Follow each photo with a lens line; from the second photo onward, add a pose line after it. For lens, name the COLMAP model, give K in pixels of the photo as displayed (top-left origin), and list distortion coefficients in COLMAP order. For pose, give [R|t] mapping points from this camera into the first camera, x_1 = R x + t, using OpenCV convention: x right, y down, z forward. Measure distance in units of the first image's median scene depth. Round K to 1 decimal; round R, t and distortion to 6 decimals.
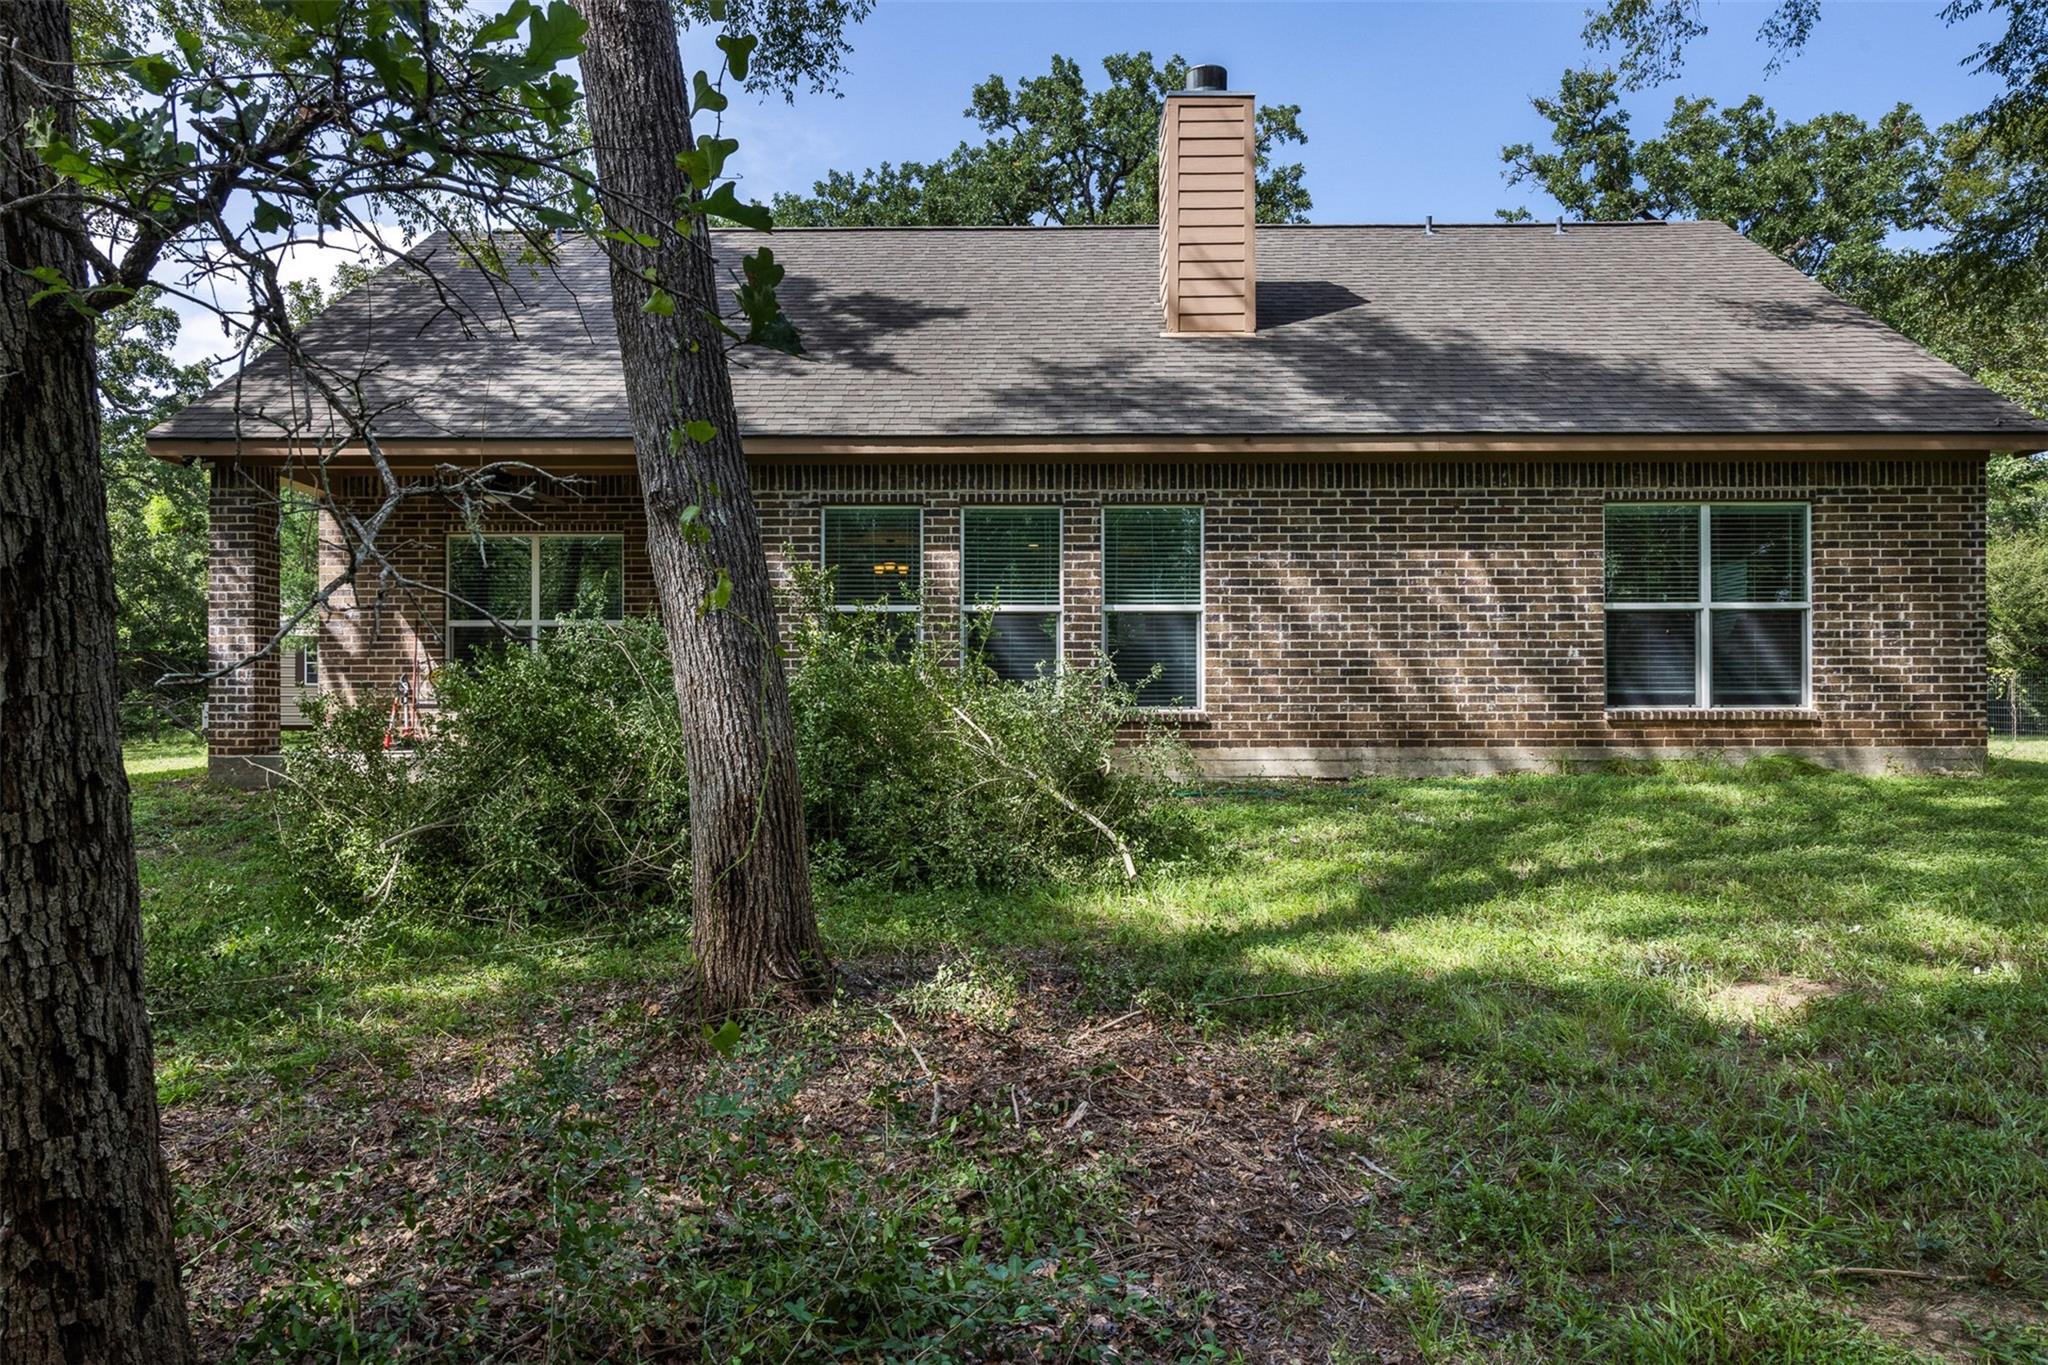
lens RADIAL K [[1391.4, 0, 1024.8], [0, 1391.4, 661.9], [0, 0, 1]] dist [0.007050, 0.001300]
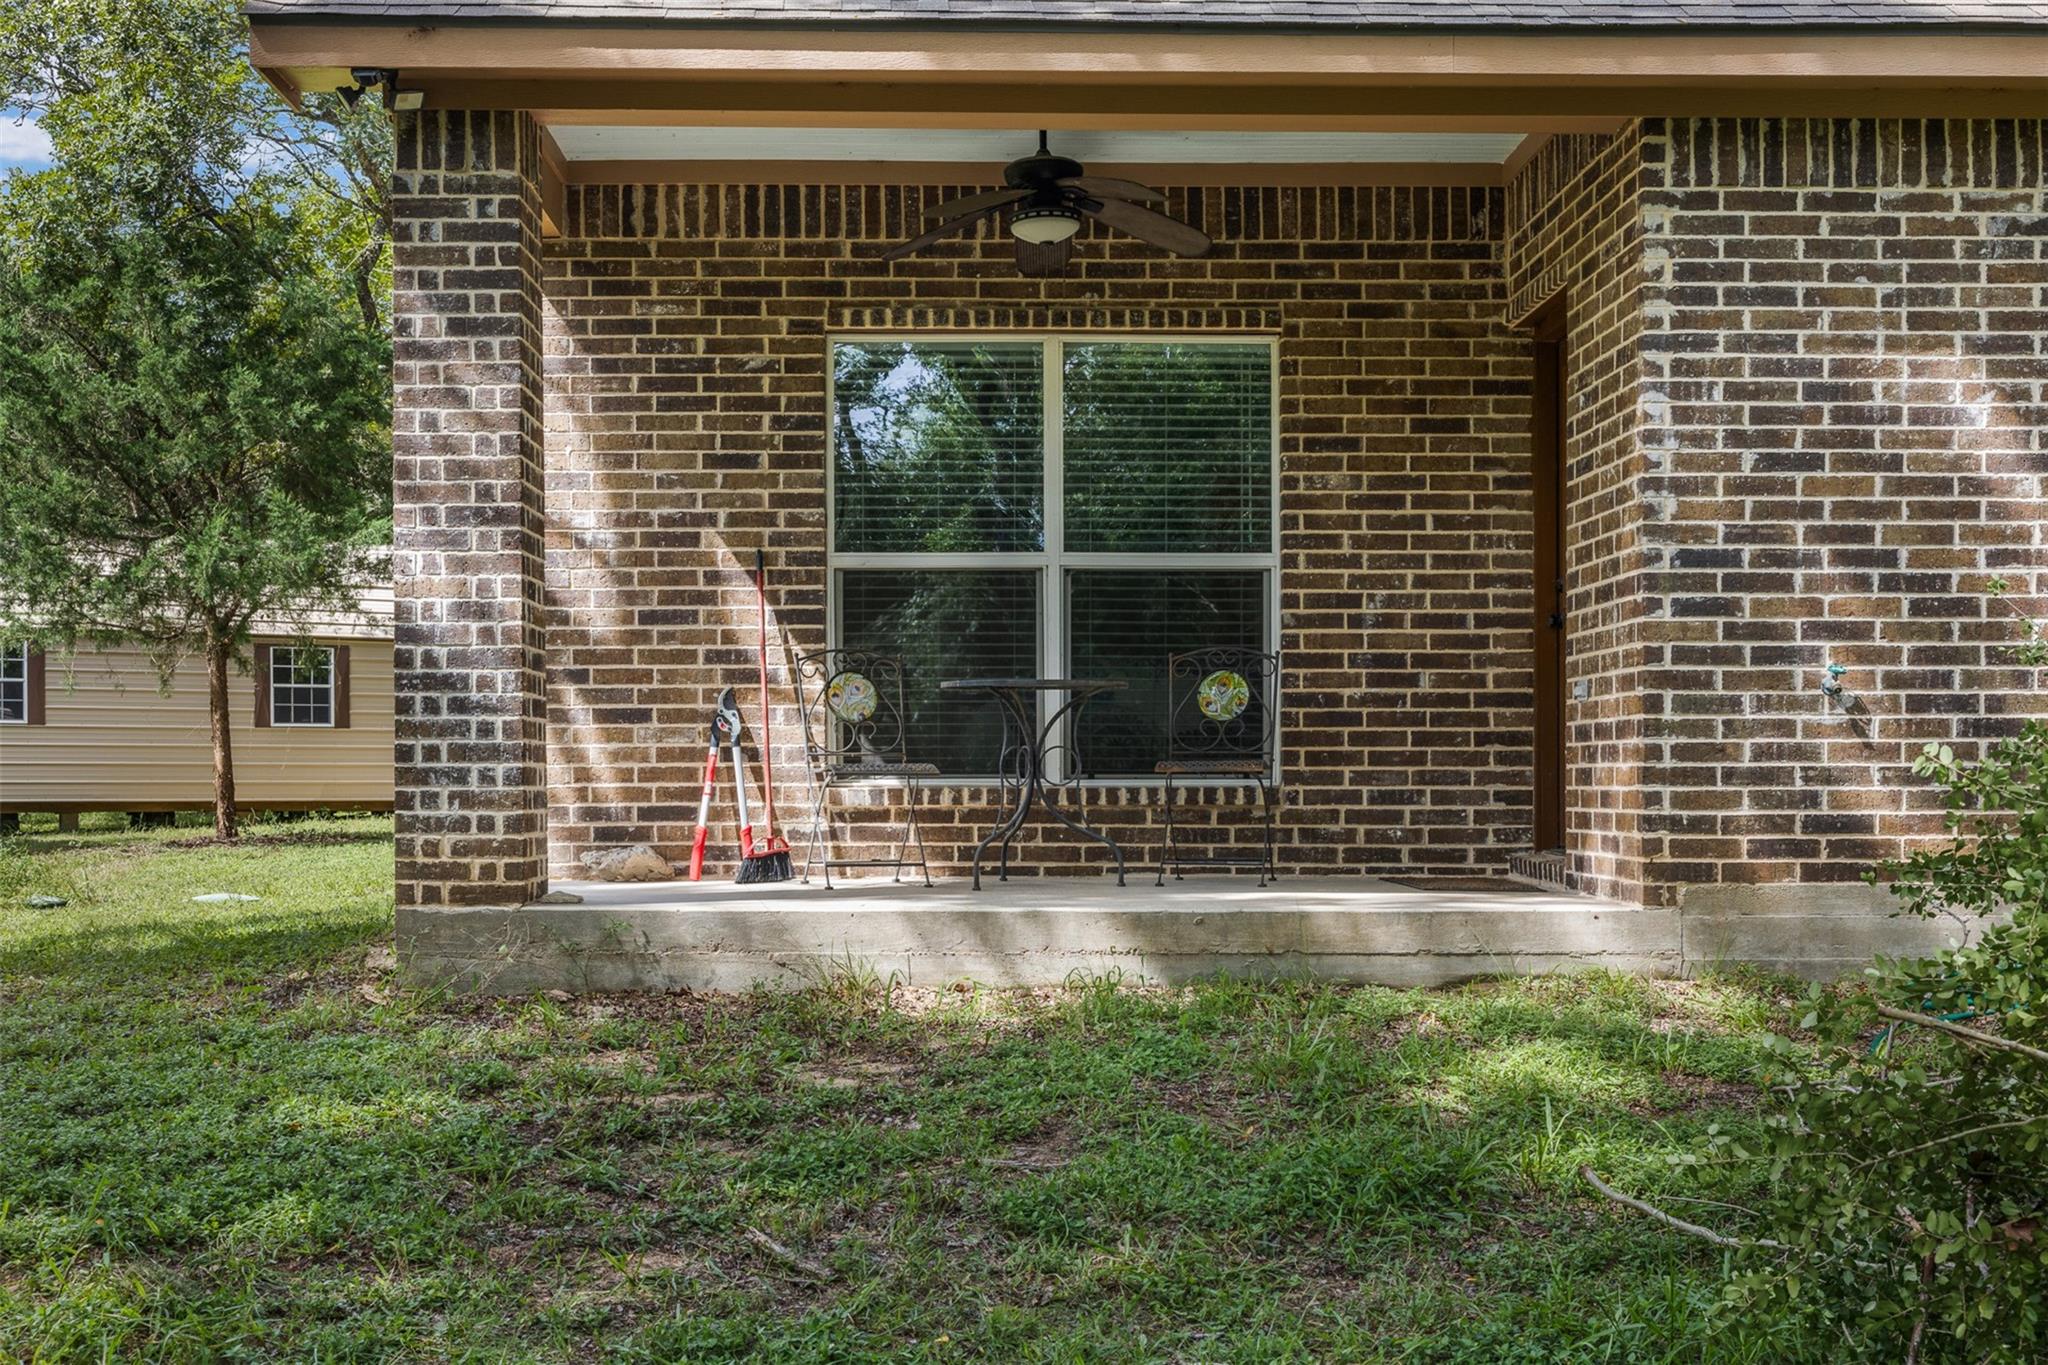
lens RADIAL K [[2318.1, 0, 1024.7], [0, 2318.1, 689.9], [0, 0, 1]] dist [-0.003232, 0.000000]
pose [[0.999347, 0.001115, 0.036109, -0.442945], [-0.001156, 0.999999, 0.001112, 0.009769], [-0.036108, -0.001153, 0.999347, 0.392481]]
